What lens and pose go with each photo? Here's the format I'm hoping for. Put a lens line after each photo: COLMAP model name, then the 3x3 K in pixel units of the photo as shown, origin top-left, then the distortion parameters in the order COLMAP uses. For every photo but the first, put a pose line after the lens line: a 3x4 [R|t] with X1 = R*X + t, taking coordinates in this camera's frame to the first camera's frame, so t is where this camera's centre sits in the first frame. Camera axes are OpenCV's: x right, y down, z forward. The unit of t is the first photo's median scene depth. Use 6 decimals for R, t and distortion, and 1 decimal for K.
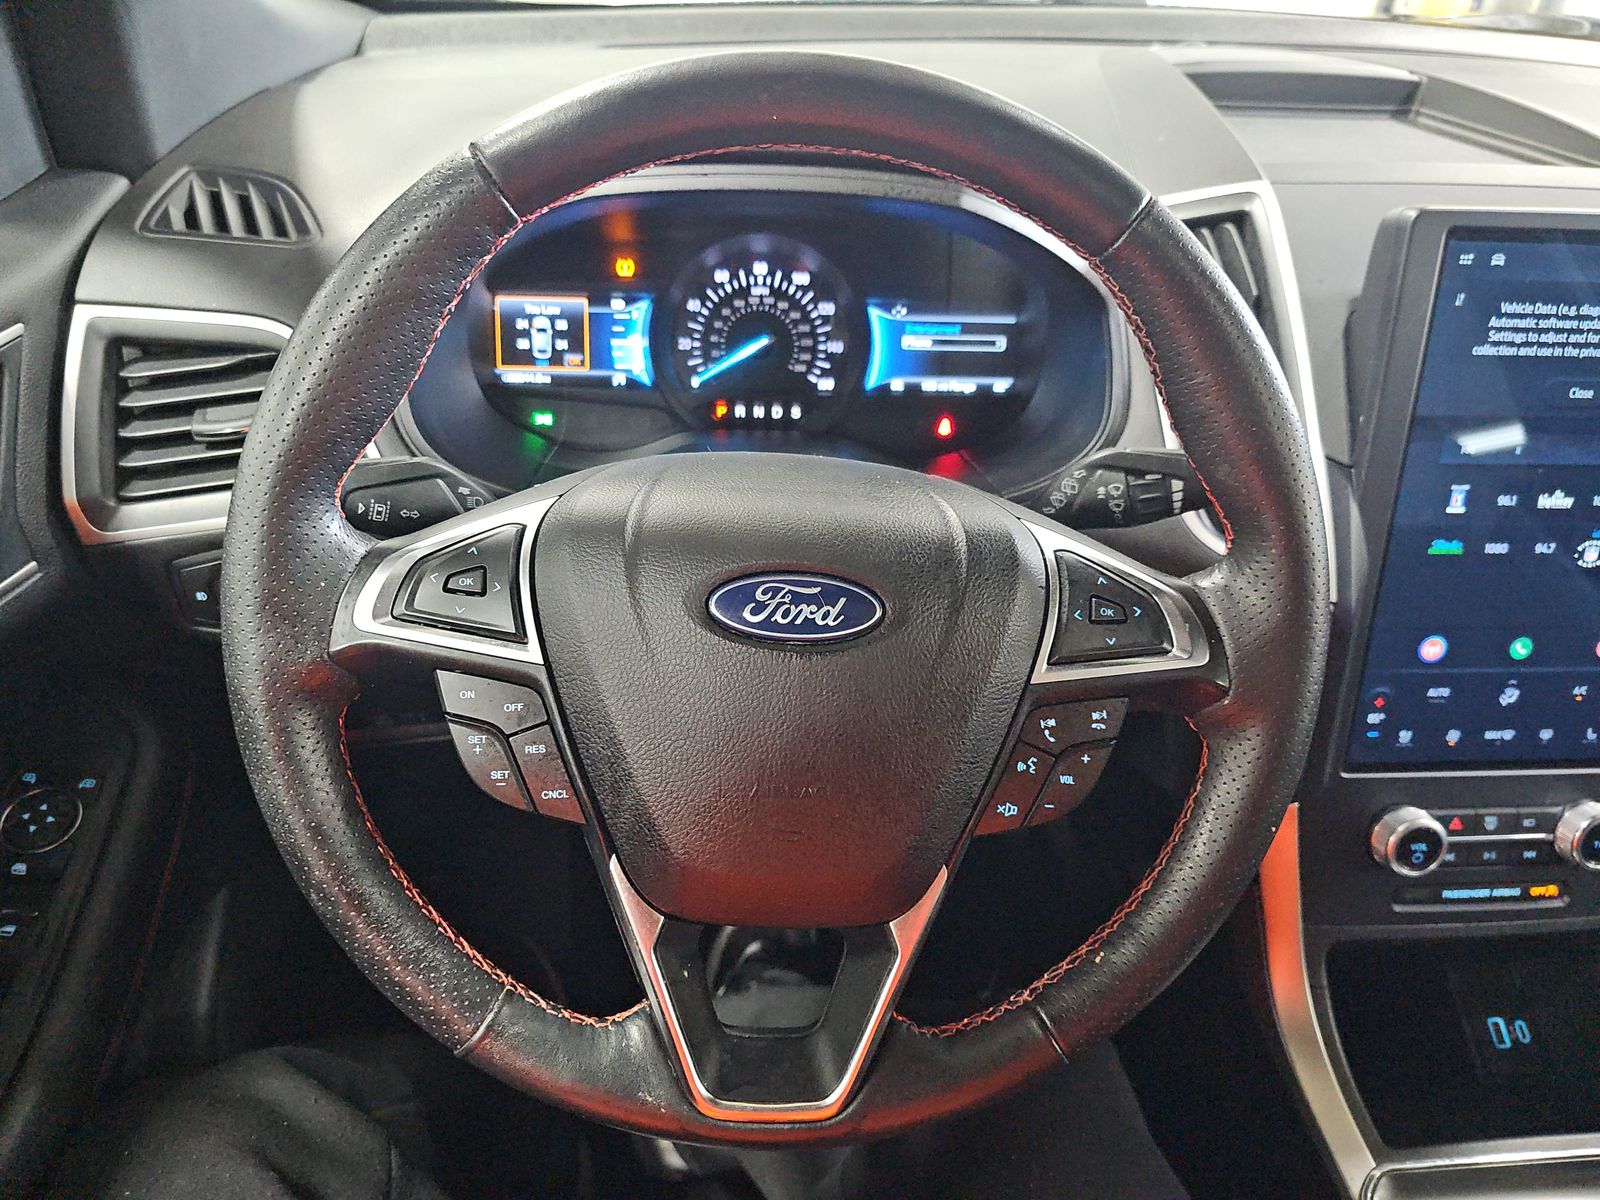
lens RADIAL K [[1091.1, 0, 800.0], [0, 1091.1, 600.0], [0, 0, 1]] dist [0.100995, -0.118639]
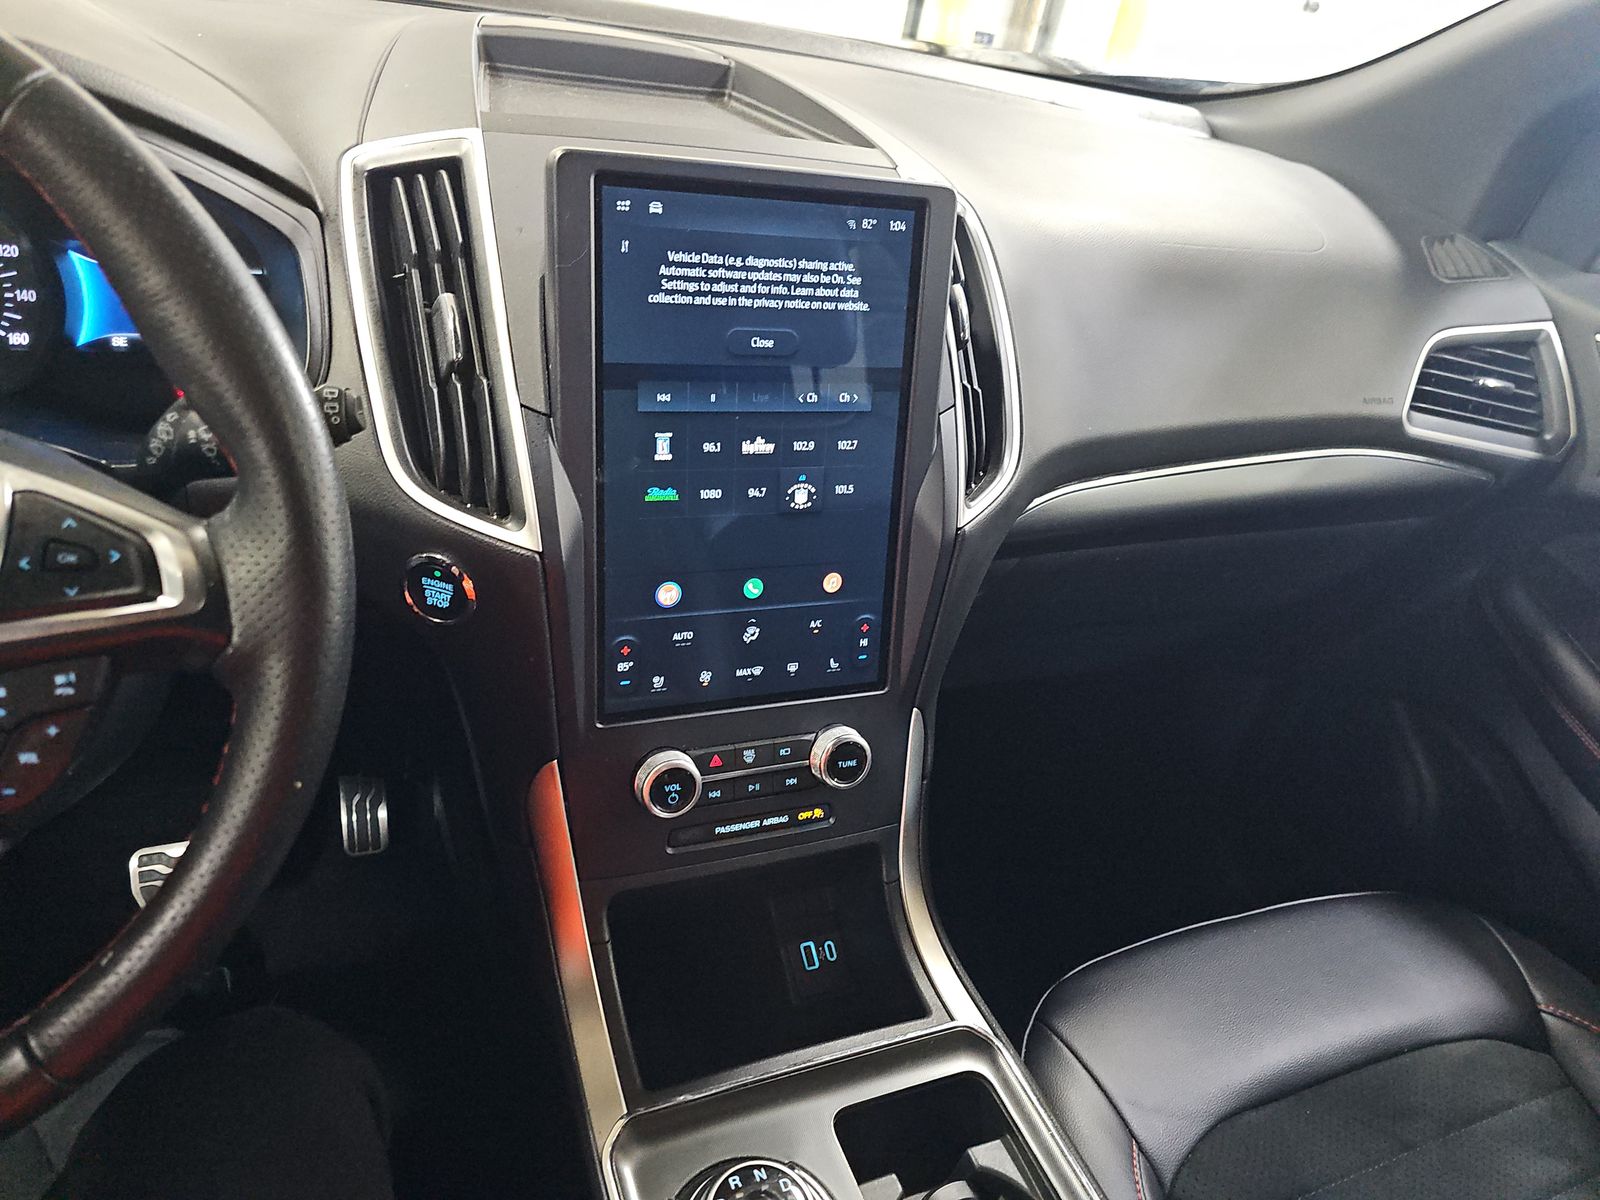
lens RADIAL K [[1091.1, 0, 800.0], [0, 1091.1, 600.0], [0, 0, 1]] dist [0.100995, -0.118639]
pose [[0.945288, -0.071988, 0.318195, 0.318030], [0.076044, 0.997104, -0.000328, 0.051928], [-0.317250, 0.024507, 0.948025, 0.000975]]
